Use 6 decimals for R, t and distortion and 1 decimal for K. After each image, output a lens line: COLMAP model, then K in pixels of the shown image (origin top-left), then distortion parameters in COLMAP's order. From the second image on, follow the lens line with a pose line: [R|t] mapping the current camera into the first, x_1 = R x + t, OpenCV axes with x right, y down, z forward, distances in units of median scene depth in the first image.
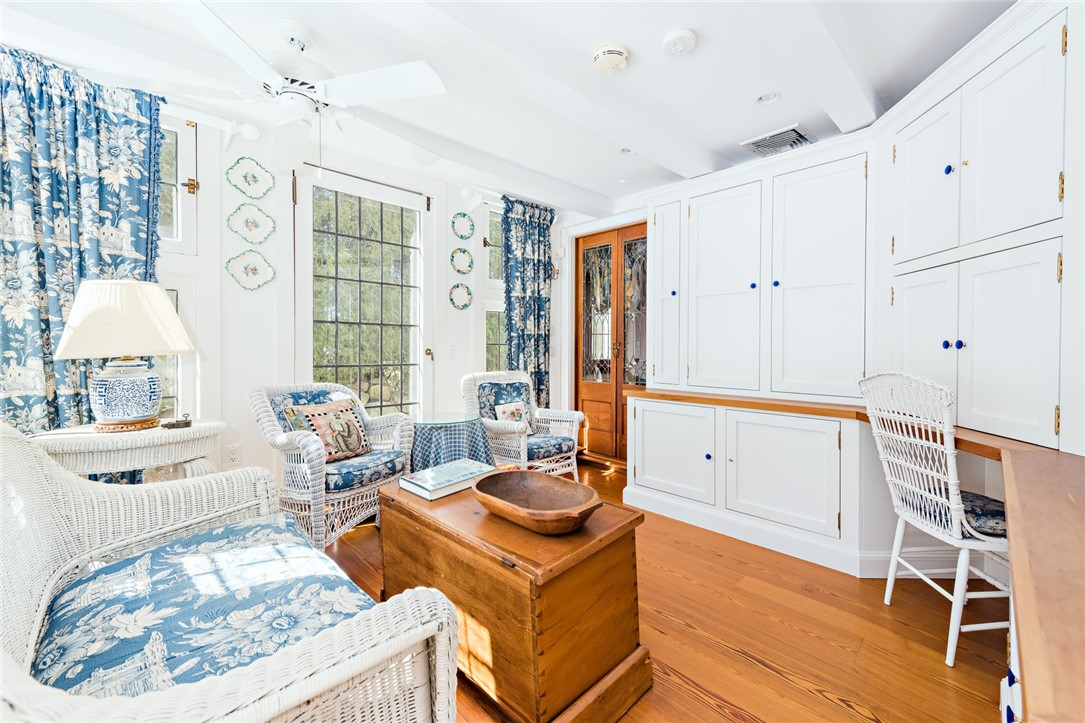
lens RADIAL K [[436.8, 0, 551.0], [0, 436.8, 355.9], [0, 0, 1]] dist [0.000841, 0.000049]
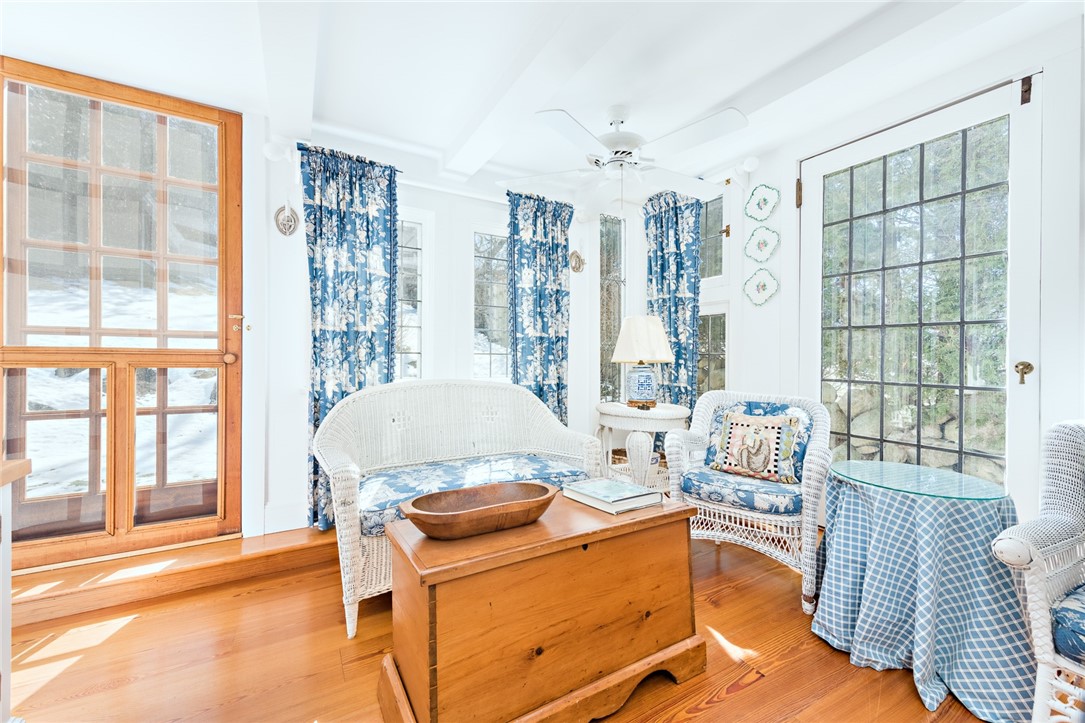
lens RADIAL K [[436.8, 0, 550.5], [0, 436.8, 359.3], [0, 0, 1]] dist [0.000841, 0.000049]
pose [[-0.226087, -0.000979, -0.974107, 0.530543], [-0.024445, 0.999690, 0.004669, -0.008555], [0.973800, 0.024867, -0.226040, 0.795631]]
